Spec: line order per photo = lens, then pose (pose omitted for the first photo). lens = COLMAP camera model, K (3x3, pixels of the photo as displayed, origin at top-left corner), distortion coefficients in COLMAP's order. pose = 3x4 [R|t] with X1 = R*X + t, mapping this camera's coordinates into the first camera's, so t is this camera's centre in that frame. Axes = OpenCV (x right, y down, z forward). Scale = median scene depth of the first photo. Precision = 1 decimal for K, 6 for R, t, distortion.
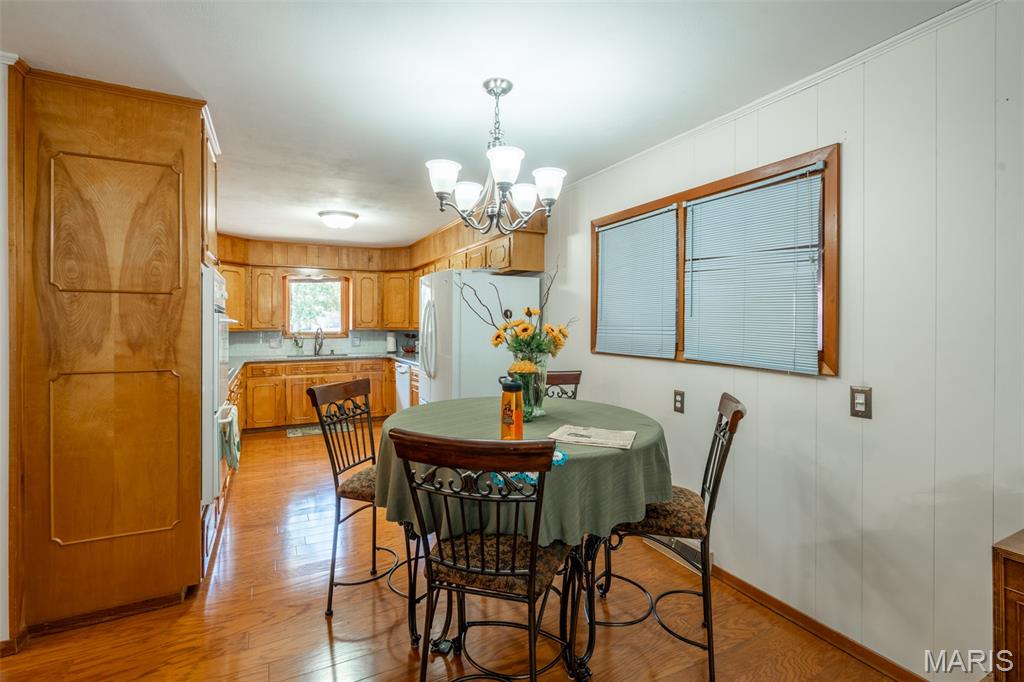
lens RADIAL K [[466.8, 0, 505.8], [0, 466.8, 324.5], [0, 0, 1]] dist [-0.001642, 0.000534]
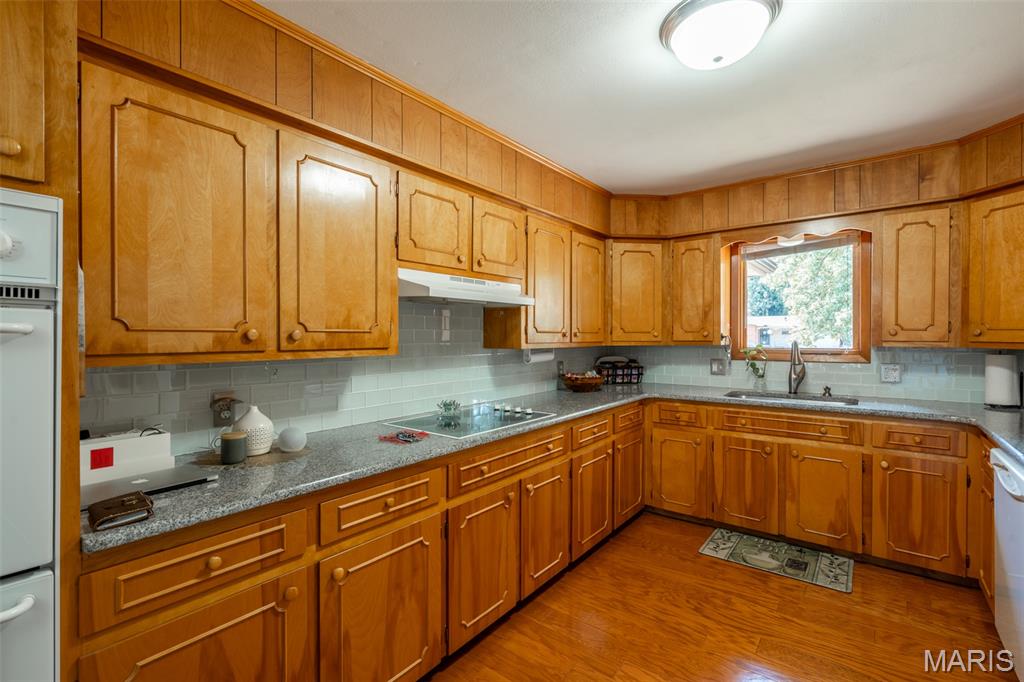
lens RADIAL K [[472.6, 0, 510.6], [0, 472.6, 337.2], [0, 0, 1]] dist [-0.001270, 0.000985]
pose [[0.419248, 0.003366, -0.907866, -0.069326], [0.001156, 0.999990, 0.004242, 0.000234], [0.907871, -0.002827, 0.419240, 0.526582]]
